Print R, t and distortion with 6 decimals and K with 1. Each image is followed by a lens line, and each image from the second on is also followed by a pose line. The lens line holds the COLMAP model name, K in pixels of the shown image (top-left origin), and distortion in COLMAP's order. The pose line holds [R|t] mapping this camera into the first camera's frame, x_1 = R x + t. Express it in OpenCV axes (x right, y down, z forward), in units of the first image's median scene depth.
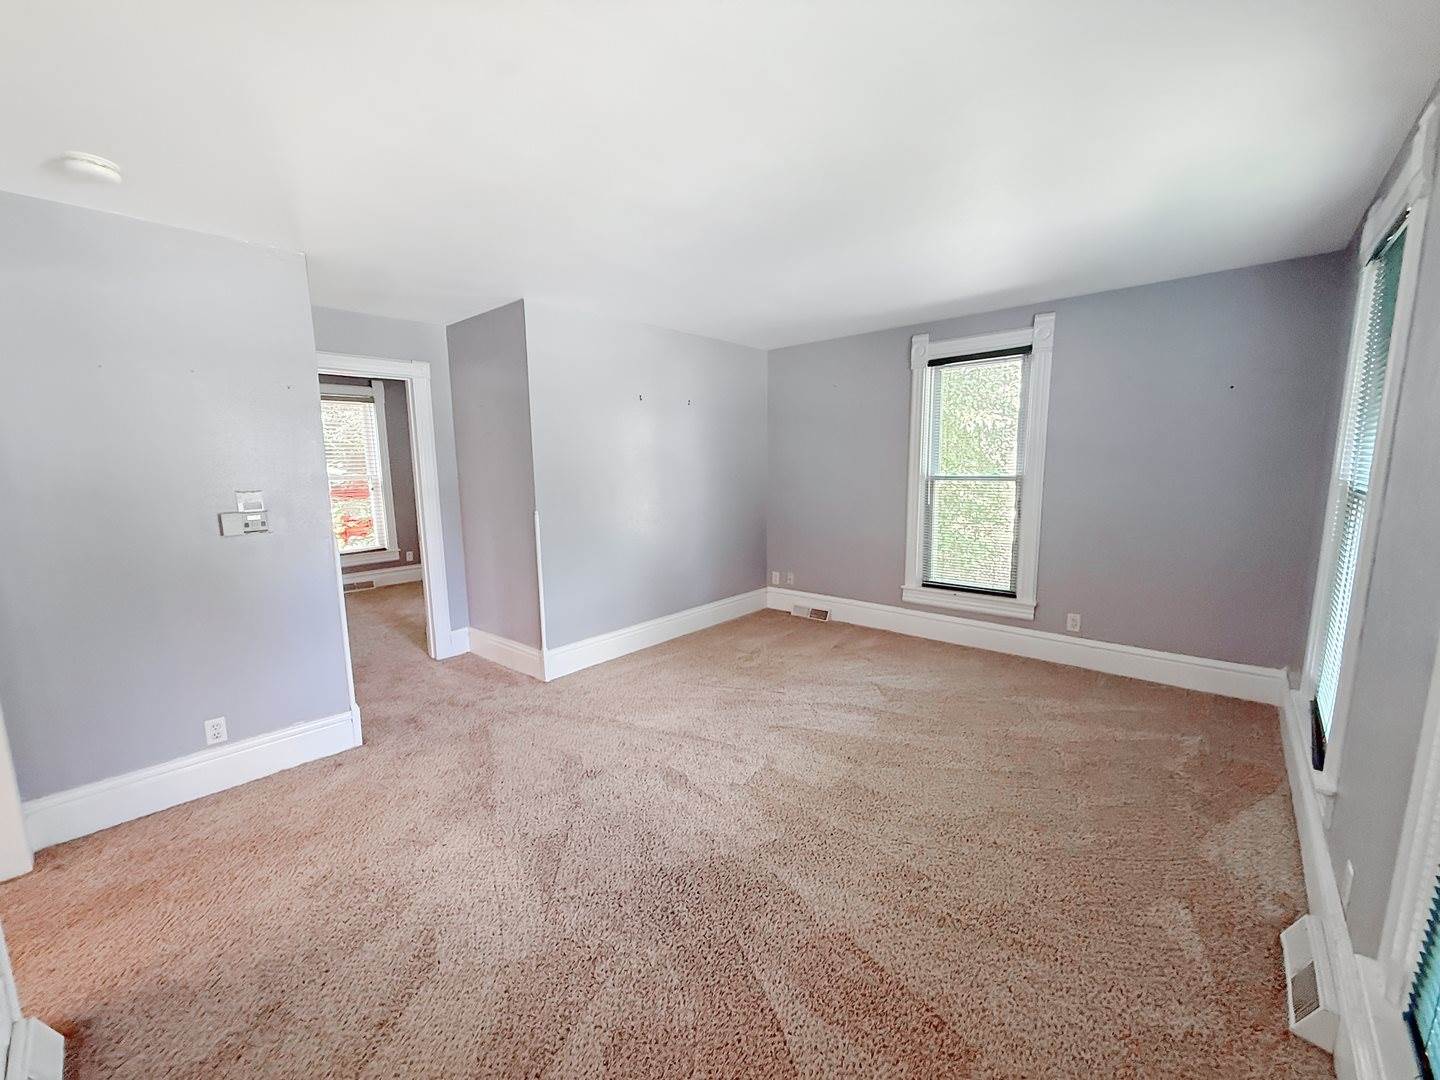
lens RADIAL K [[585.8, 0, 716.7], [0, 585.8, 532.3], [0, 0, 1]] dist [-0.001160, -0.000257]
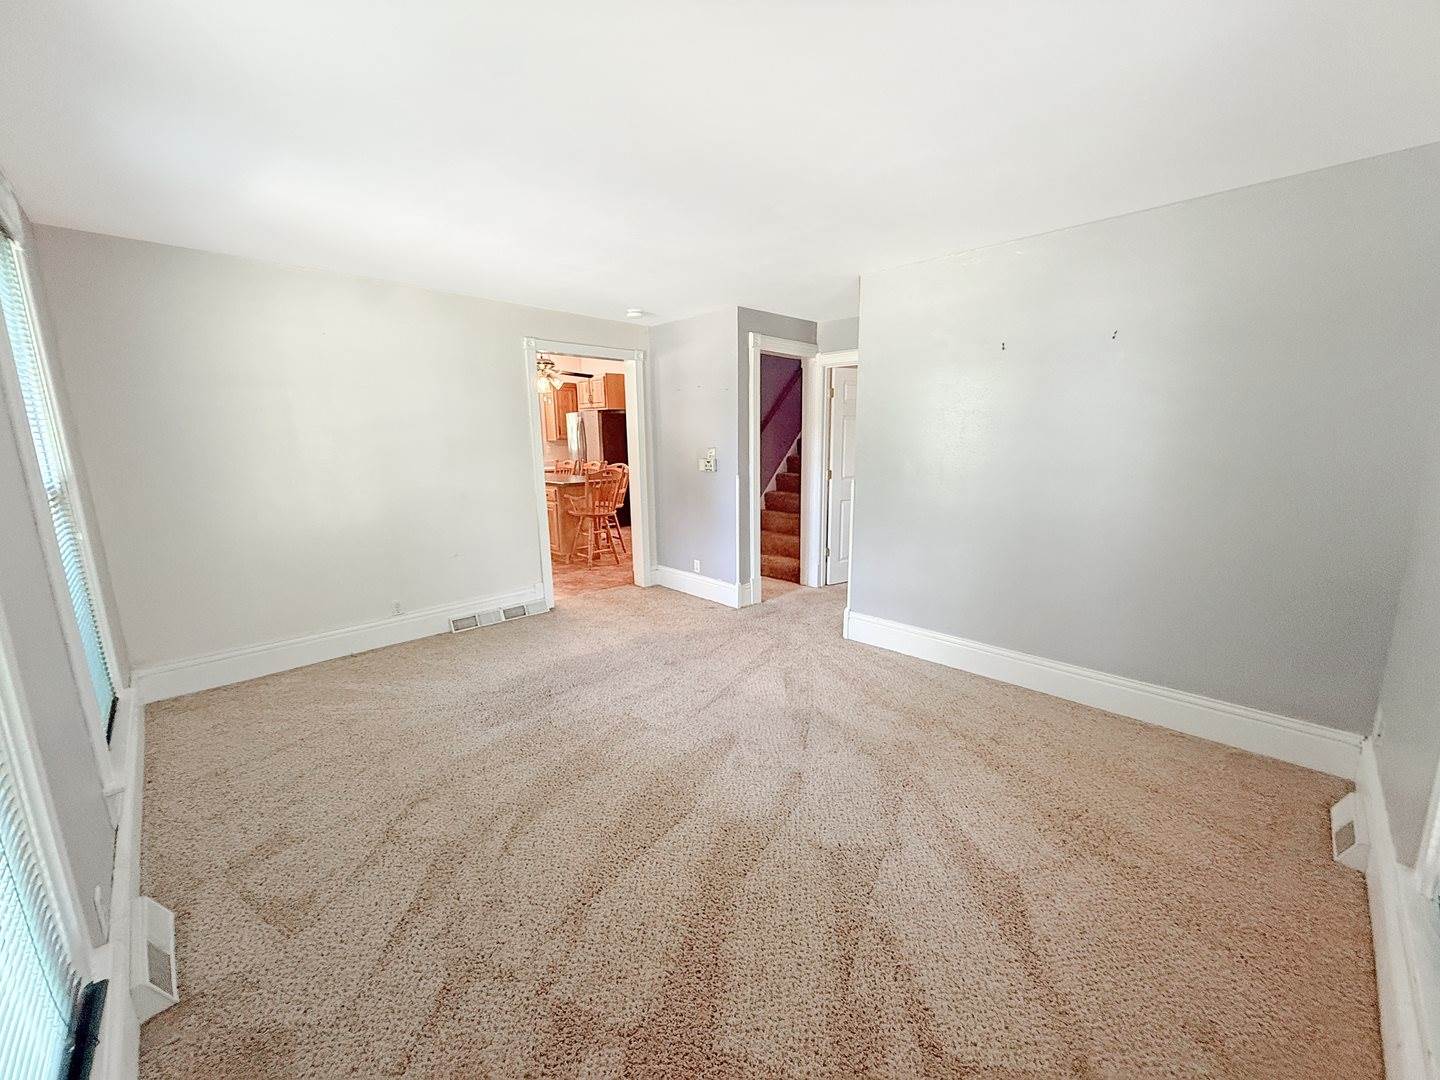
lens RADIAL K [[578.5, 0, 719.0], [0, 578.5, 547.8], [0, 0, 1]] dist [-0.000735, -0.000128]
pose [[-0.079564, 0.202239, -0.976099, 1.000119], [-0.116550, 0.970600, 0.210600, -0.140684], [0.989993, 0.130521, -0.053654, 1.100274]]
